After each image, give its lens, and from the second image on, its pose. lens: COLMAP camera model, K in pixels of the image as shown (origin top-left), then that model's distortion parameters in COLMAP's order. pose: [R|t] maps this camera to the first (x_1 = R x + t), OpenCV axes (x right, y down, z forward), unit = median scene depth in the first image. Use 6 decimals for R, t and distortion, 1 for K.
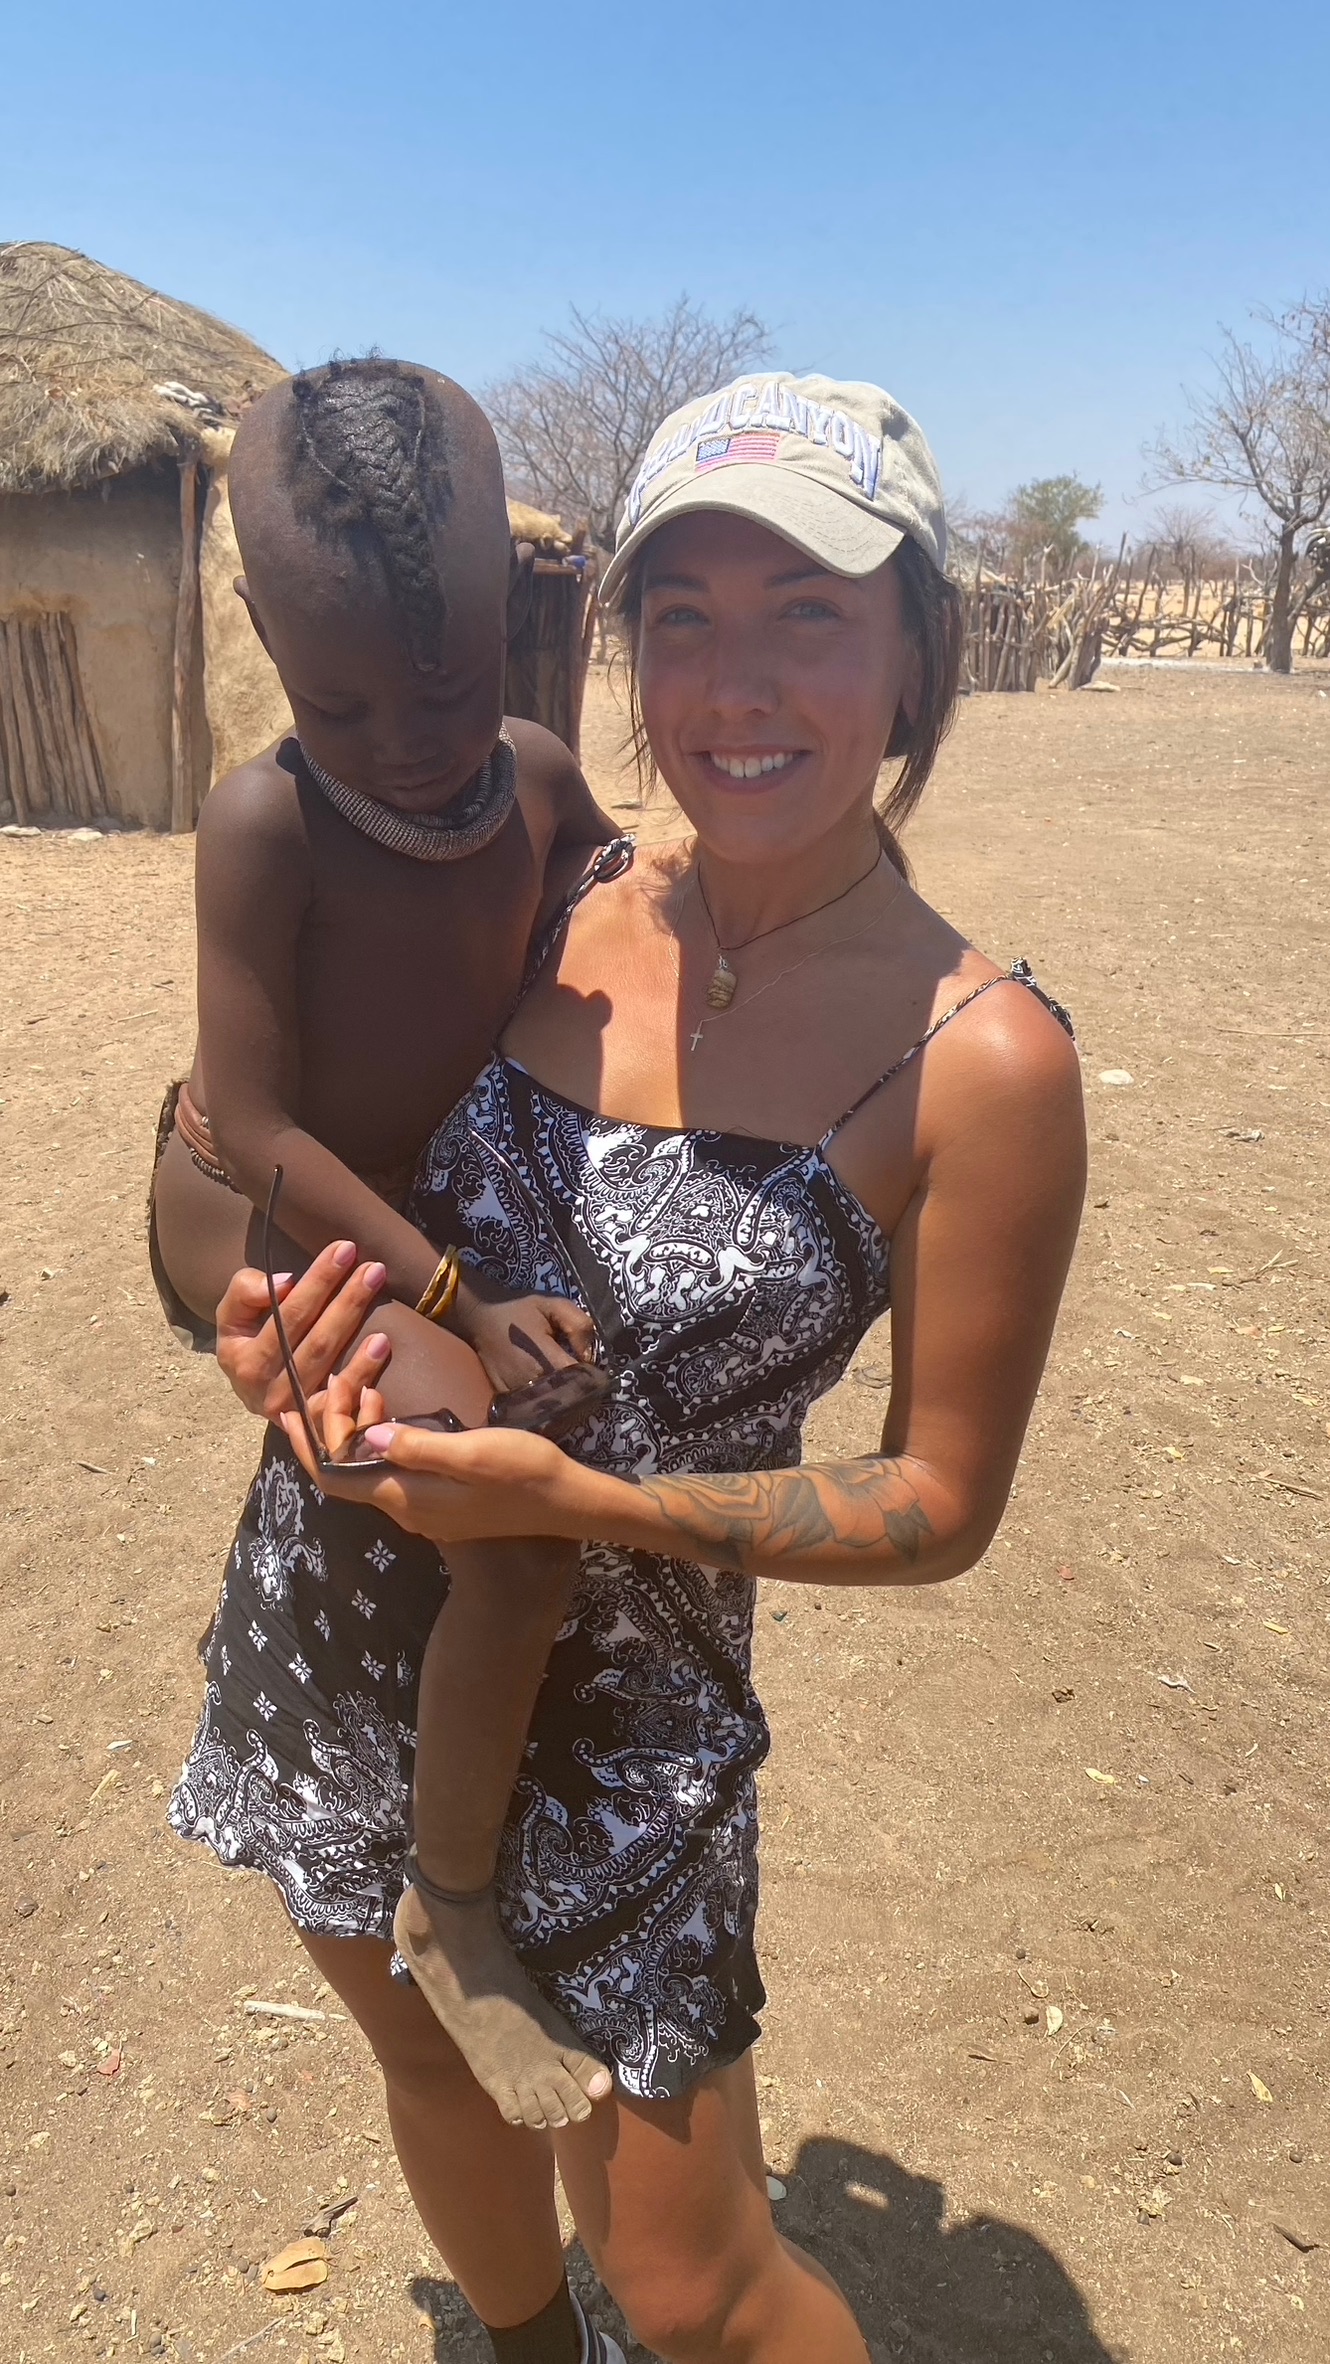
lens RADIAL K [[1893.0, 0, 665.0], [0, 1893.0, 1182.0], [0, 0, 1]] dist [0.044977, -0.114215]
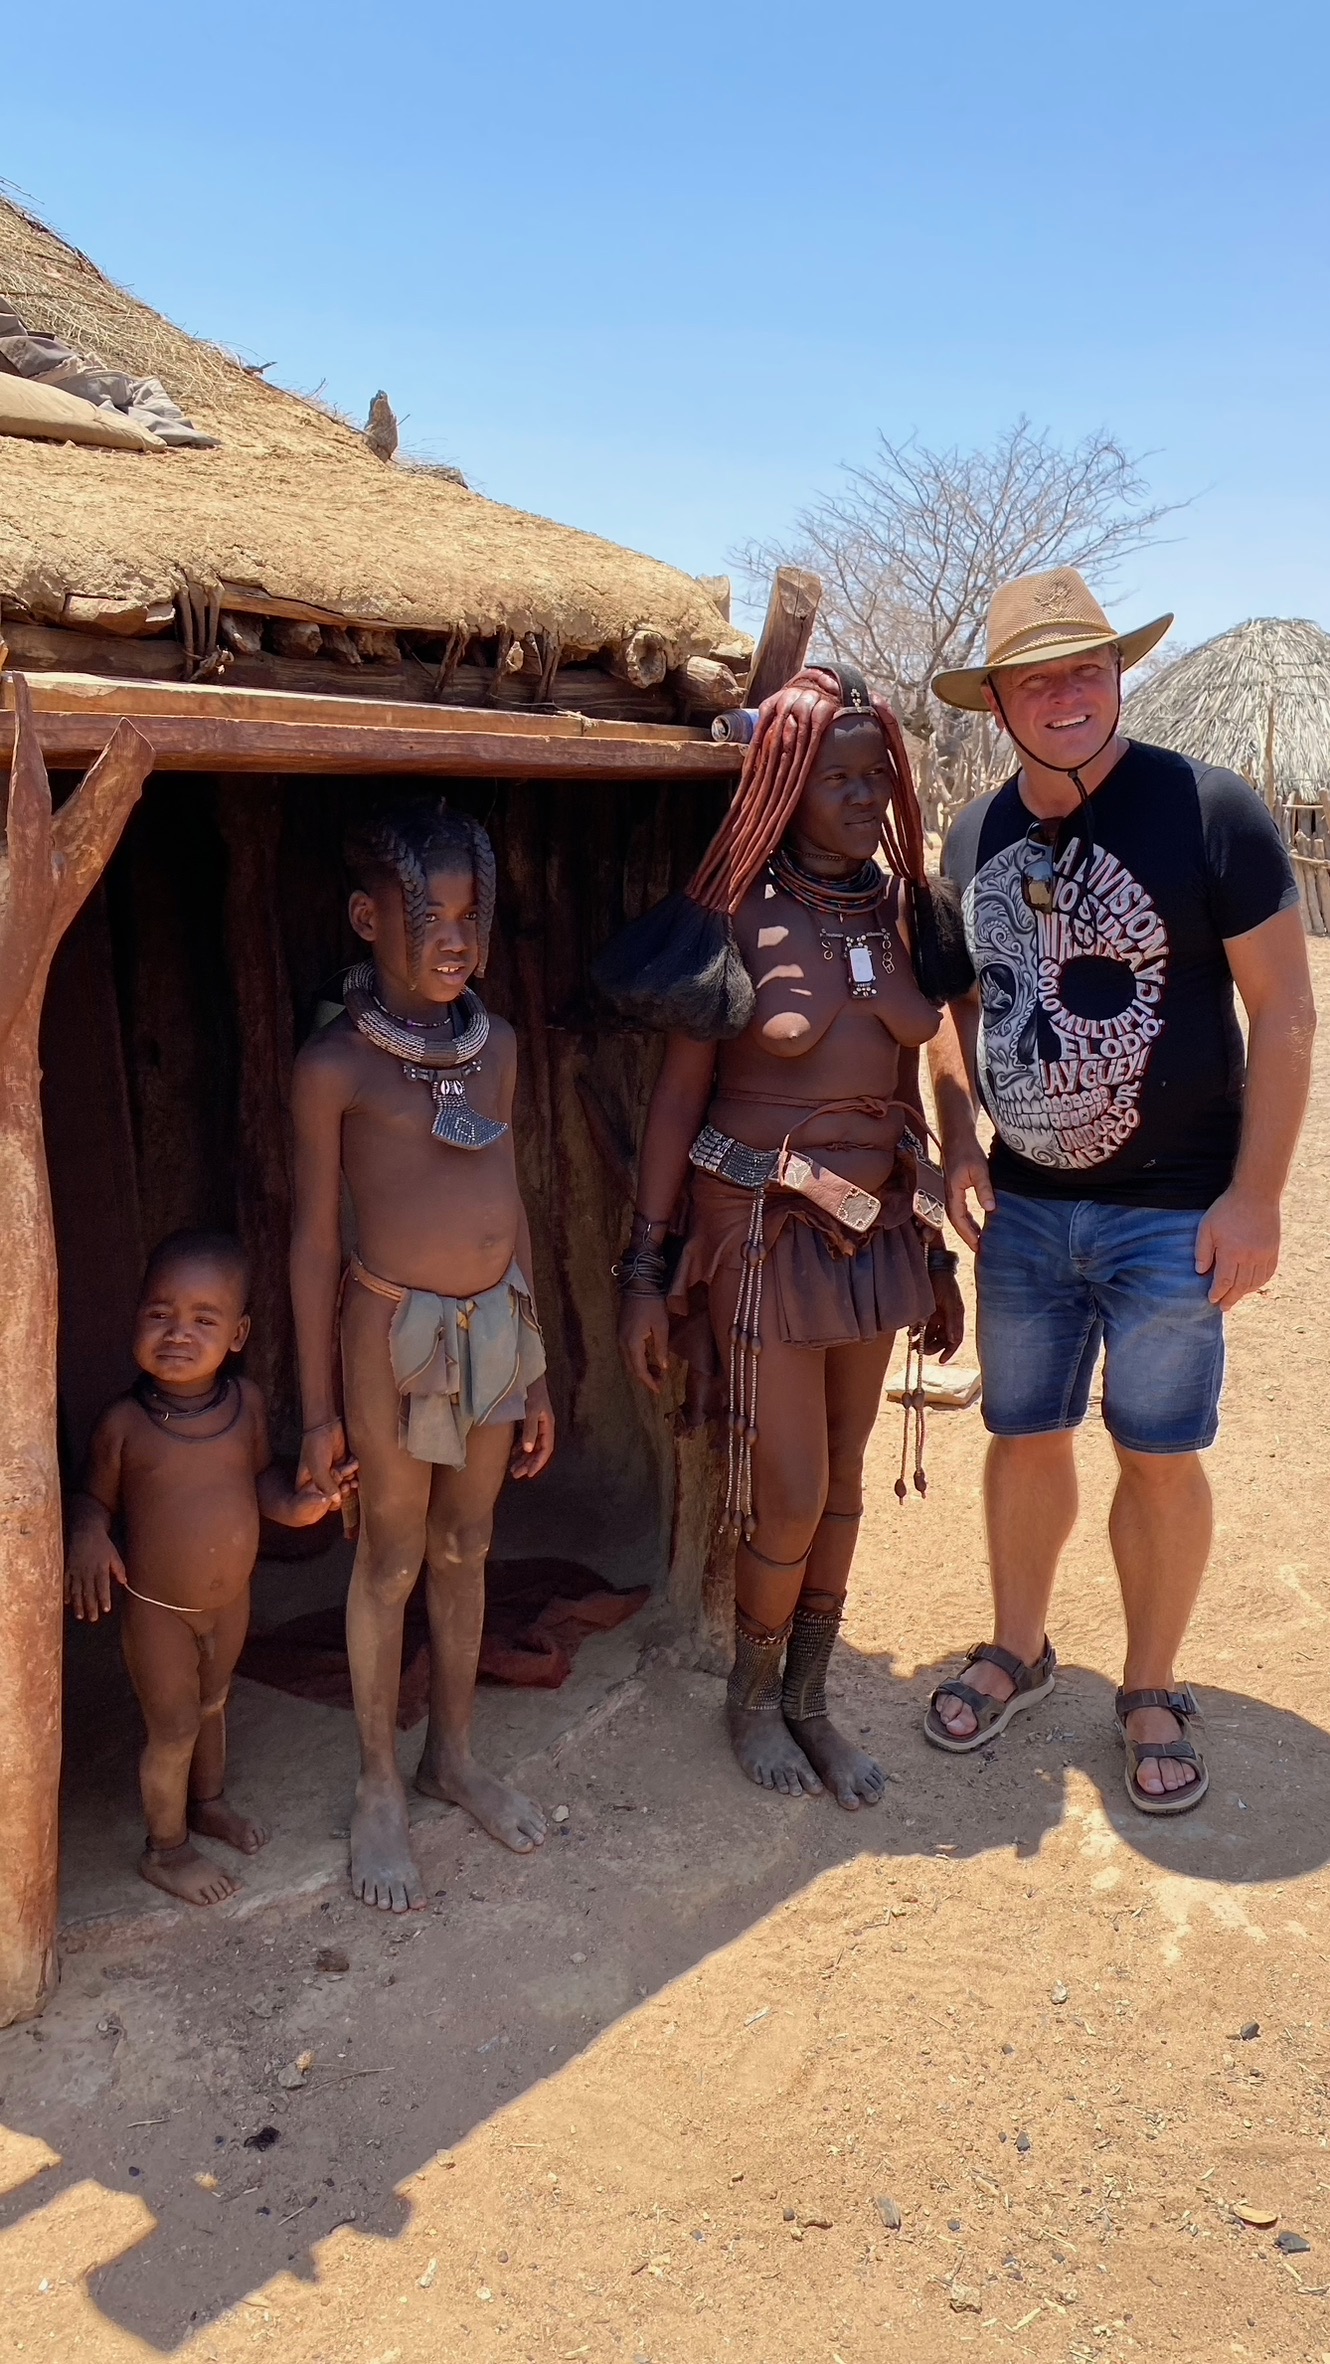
lens RADIAL K [[1897.2, 0, 706.2], [0, 1897.2, 1168.7], [0, 0, 1]] dist [0.065791, -0.170946]
pose [[0.990521, 0.026925, -0.134699, -0.007978], [-0.040176, 0.994507, -0.096649, -0.104680], [0.131357, 0.101144, 0.986162, 0.324398]]
